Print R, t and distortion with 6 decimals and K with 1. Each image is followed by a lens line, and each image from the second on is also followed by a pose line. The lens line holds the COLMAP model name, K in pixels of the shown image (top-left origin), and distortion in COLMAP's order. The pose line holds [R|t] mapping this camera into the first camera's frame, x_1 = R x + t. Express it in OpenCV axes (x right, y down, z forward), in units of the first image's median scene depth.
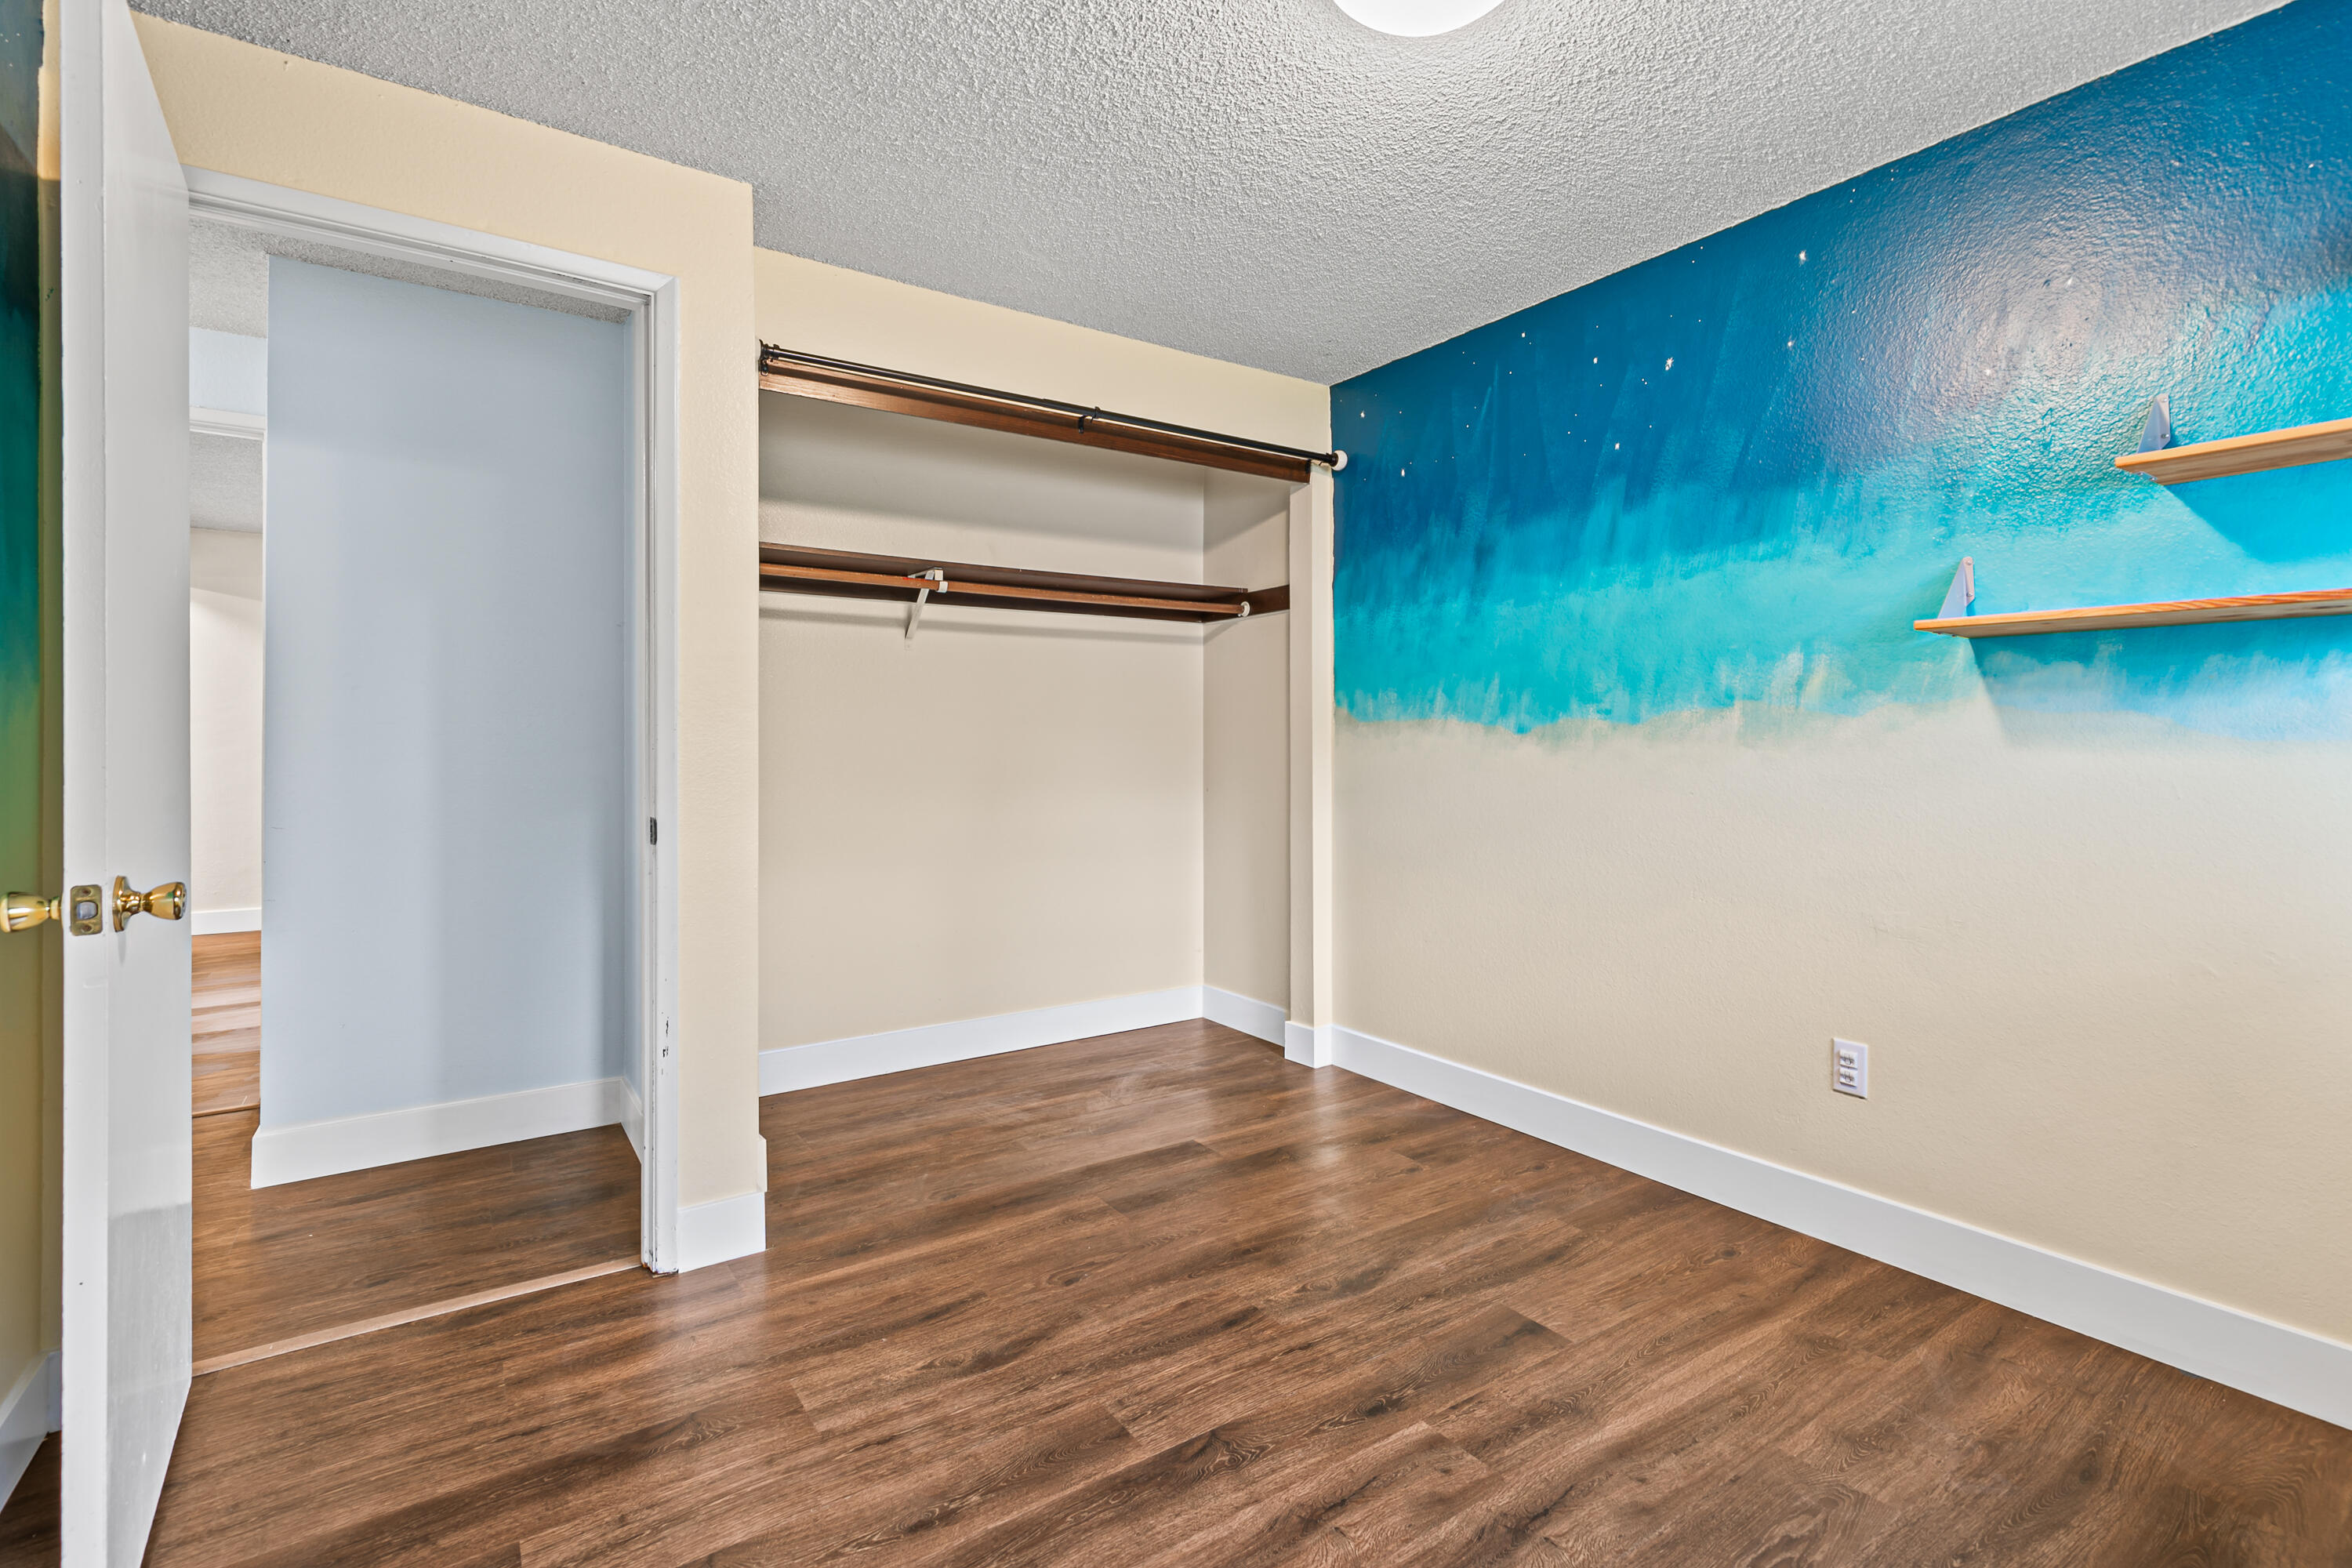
lens RADIAL K [[1087.9, 0, 1202.9], [0, 1087.9, 748.0], [0, 0, 1]] dist [0.010449, -0.001704]
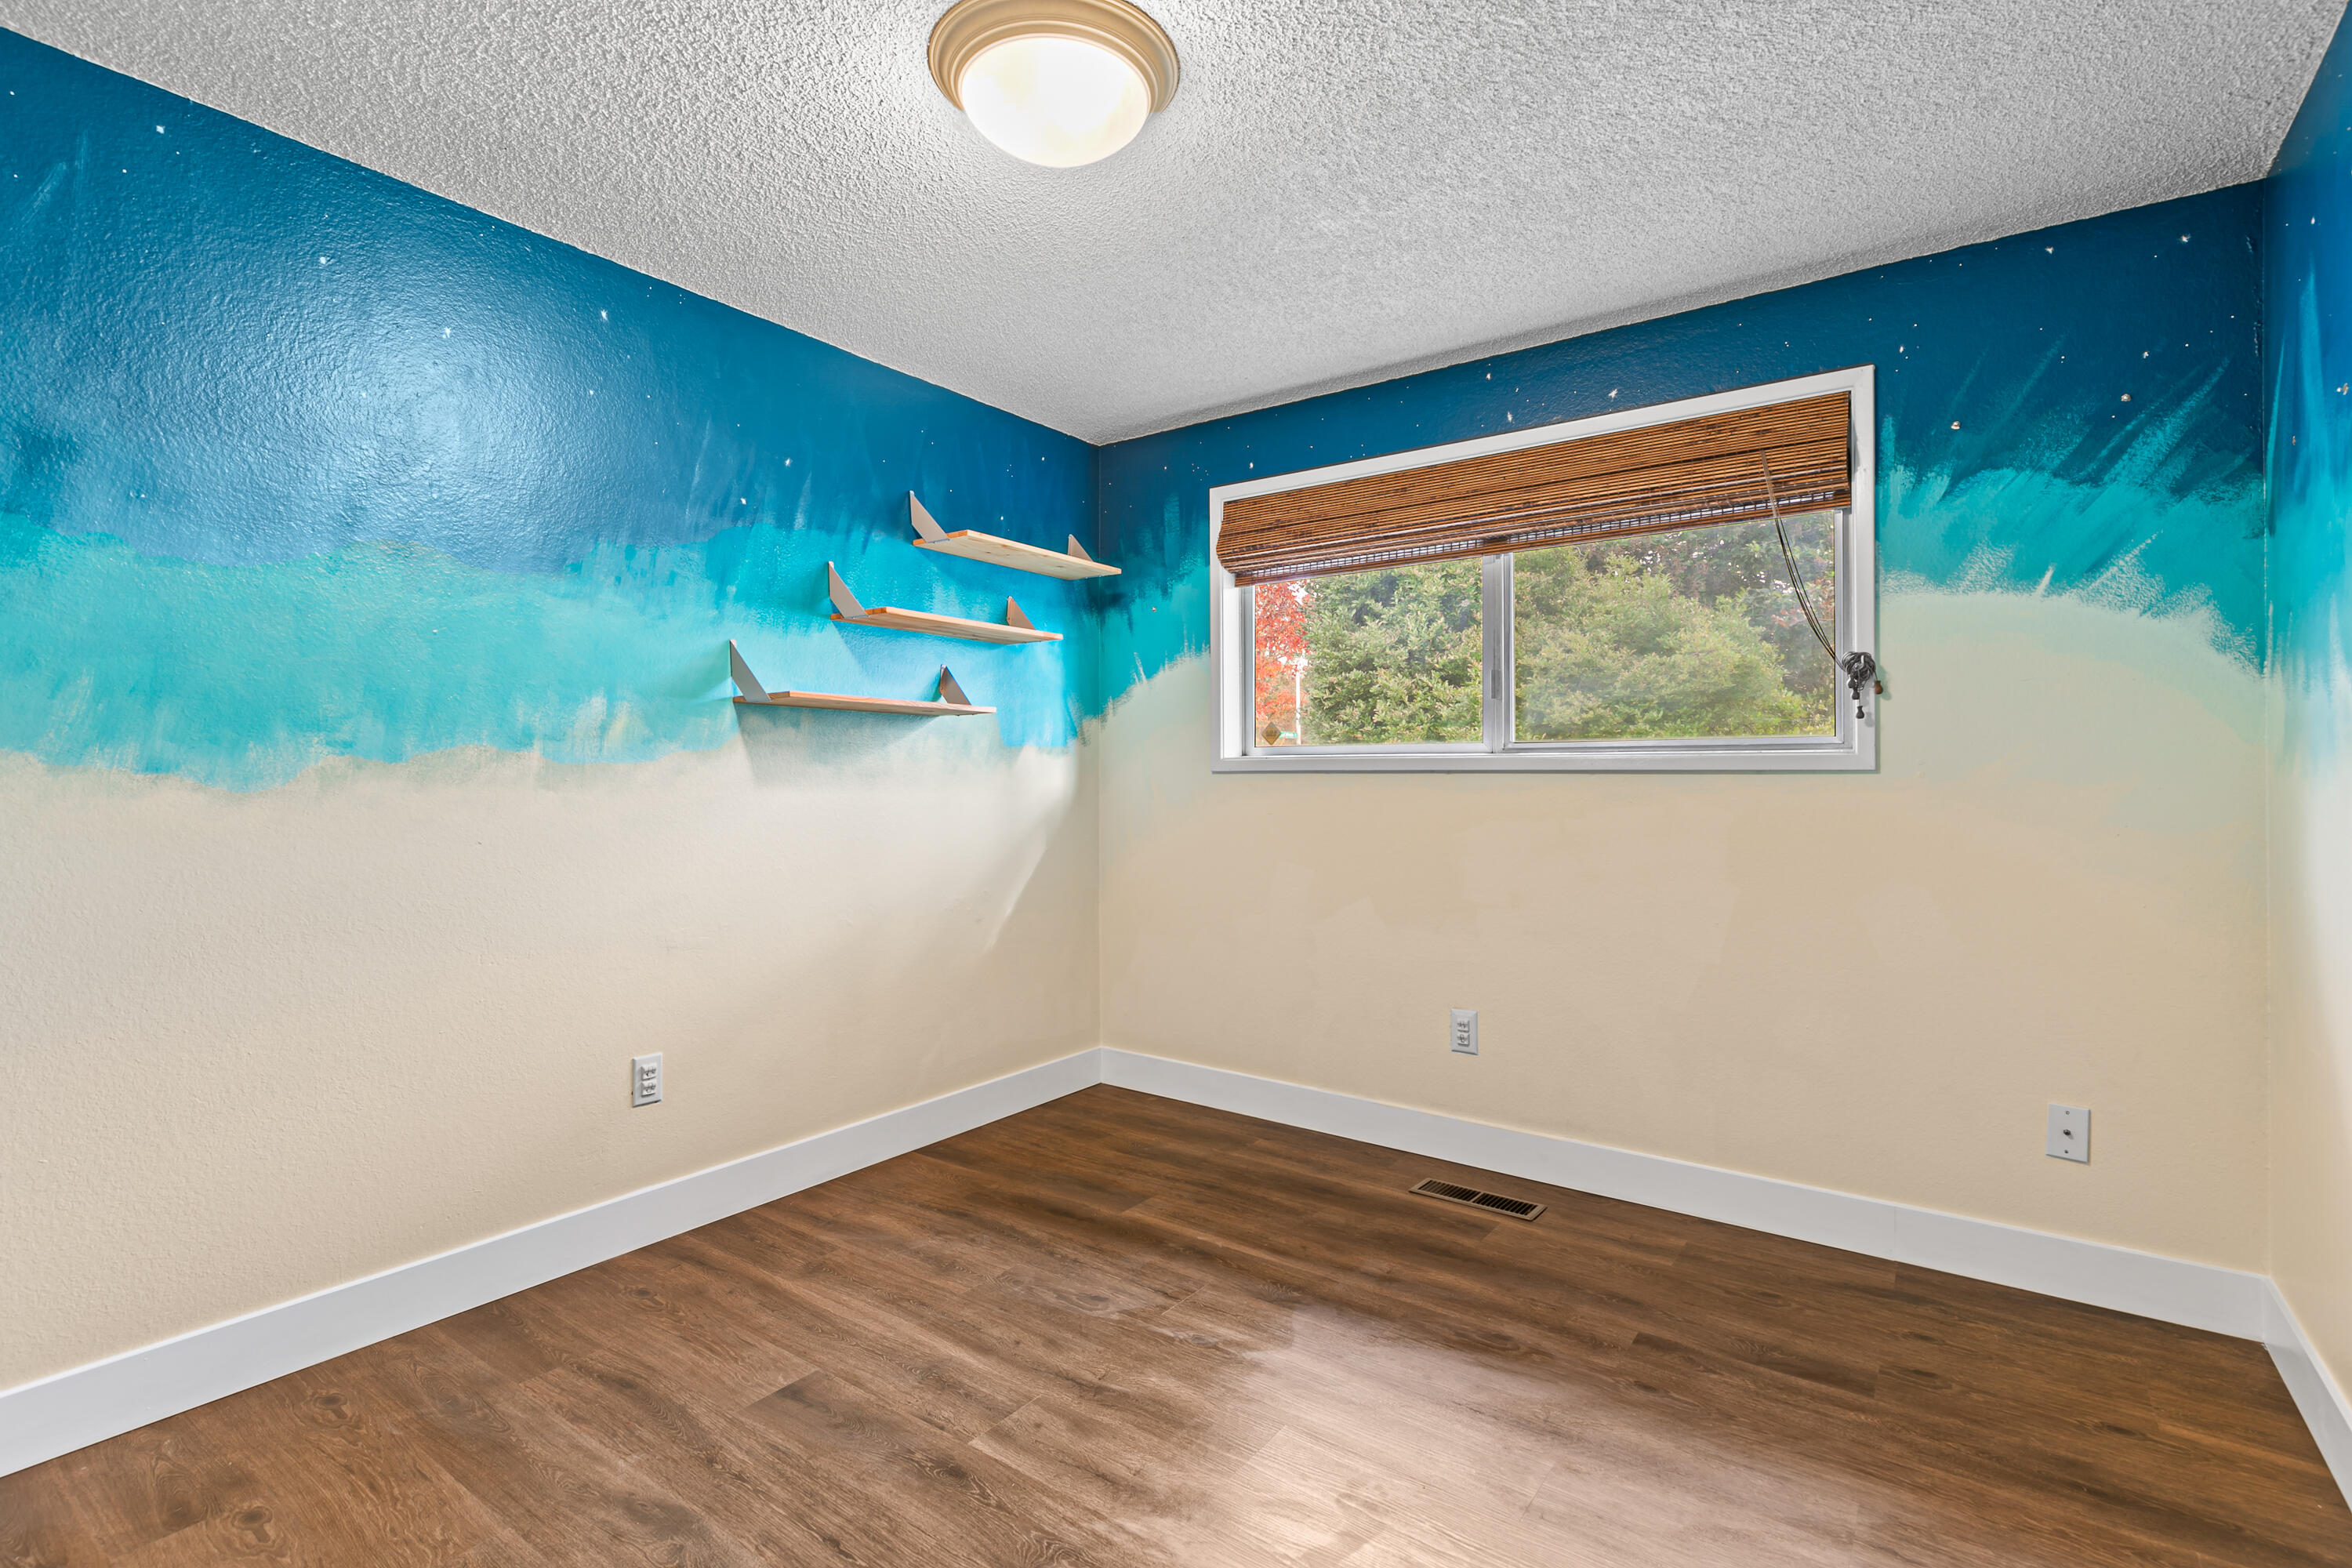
lens RADIAL K [[1087.9, 0, 1179.5], [0, 1087.9, 775.0], [0, 0, 1]] dist [0.010449, -0.001704]
pose [[-0.321149, 0.003782, 0.947021, -0.651967], [0.006847, 0.999975, -0.001672, -0.009233], [-0.947004, 0.005947, -0.321167, 0.881337]]
